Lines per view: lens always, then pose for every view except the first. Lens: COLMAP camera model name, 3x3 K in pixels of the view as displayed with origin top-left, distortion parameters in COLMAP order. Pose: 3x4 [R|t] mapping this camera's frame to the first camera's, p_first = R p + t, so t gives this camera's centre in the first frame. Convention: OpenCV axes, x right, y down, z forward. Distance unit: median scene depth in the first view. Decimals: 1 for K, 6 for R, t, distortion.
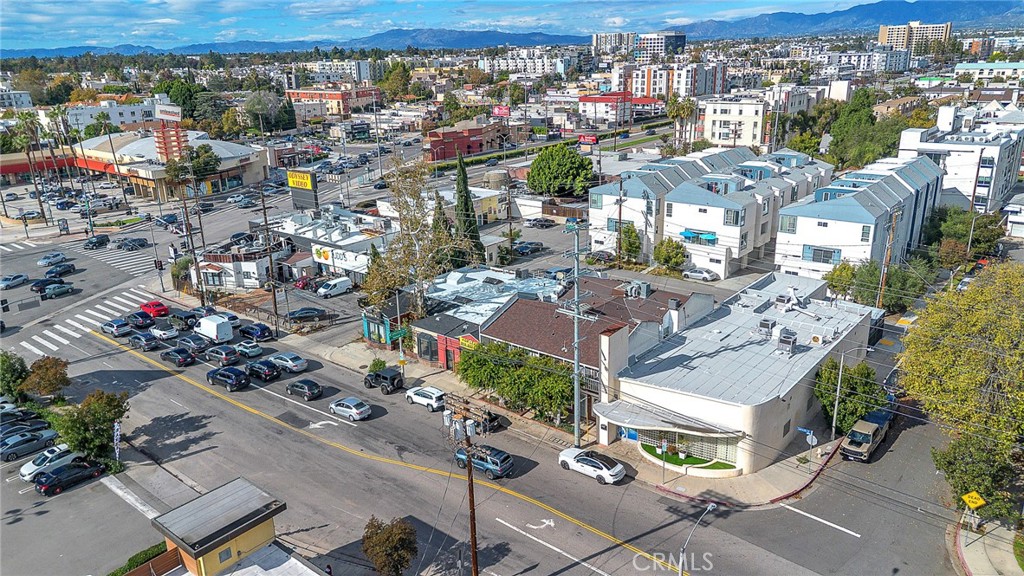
lens RADIAL K [[718.4, 0, 514.2], [0, 718.4, 289.8], [0, 0, 1]] dist [0.056460, -0.048983]
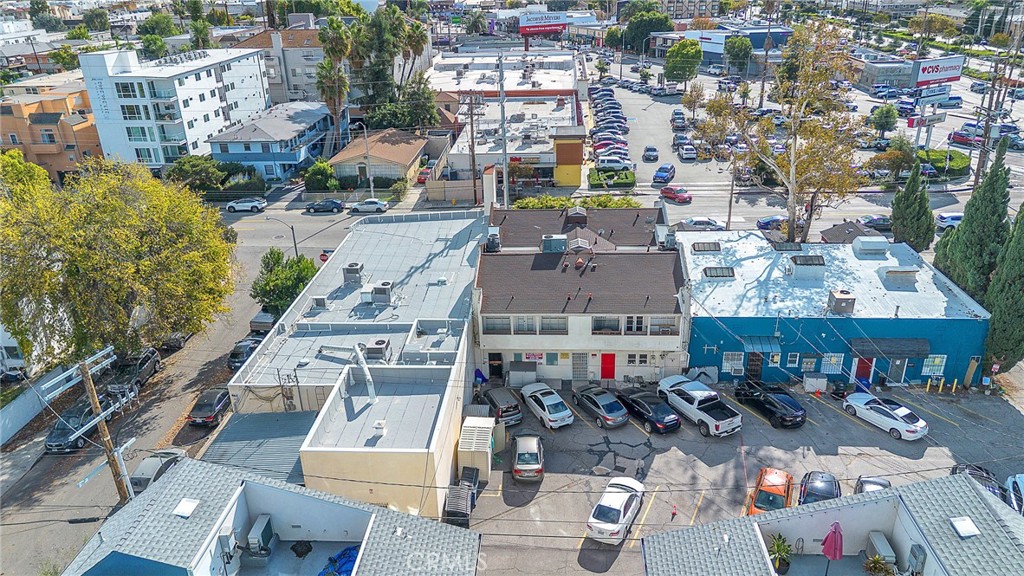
lens RADIAL K [[718.4, 0, 507.2], [0, 718.4, 292.7], [0, 0, 1]] dist [0.056460, -0.048983]
pose [[-0.817175, 0.279045, -0.504340, 0.471072], [-0.136430, 0.756492, 0.639614, -0.330462], [0.560010, 0.591484, -0.580117, 1.135790]]
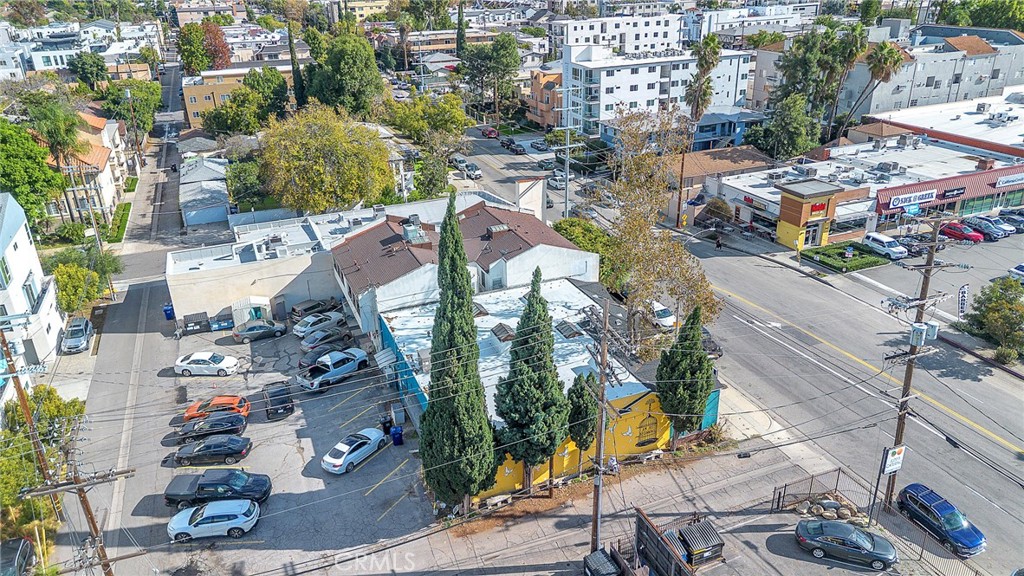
lens RADIAL K [[718.4, 0, 514.9], [0, 718.4, 288.1], [0, 0, 1]] dist [0.056460, -0.048983]
pose [[-0.876281, -0.152714, 0.456958, -0.290615], [0.195201, 0.754580, 0.626503, -0.394344], [-0.440487, 0.638191, -0.631414, 1.252824]]
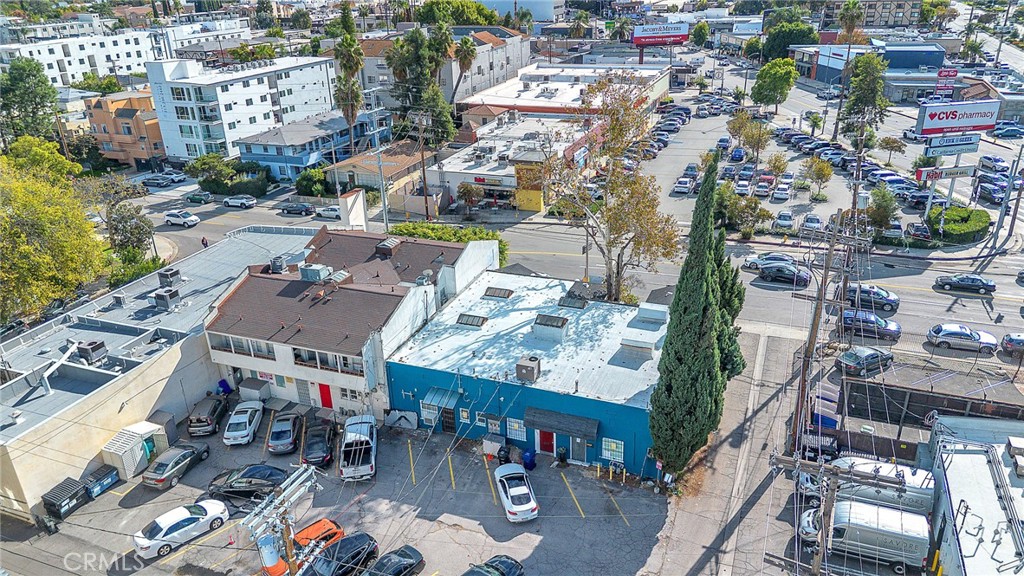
lens RADIAL K [[718.4, 0, 510.3], [0, 718.4, 289.6], [0, 0, 1]] dist [0.056460, -0.048983]
pose [[-0.953116, 0.168667, -0.251241, 0.140592], [-0.044497, 0.743114, 0.667684, -0.403305], [0.299317, 0.647559, -0.700768, 1.286975]]
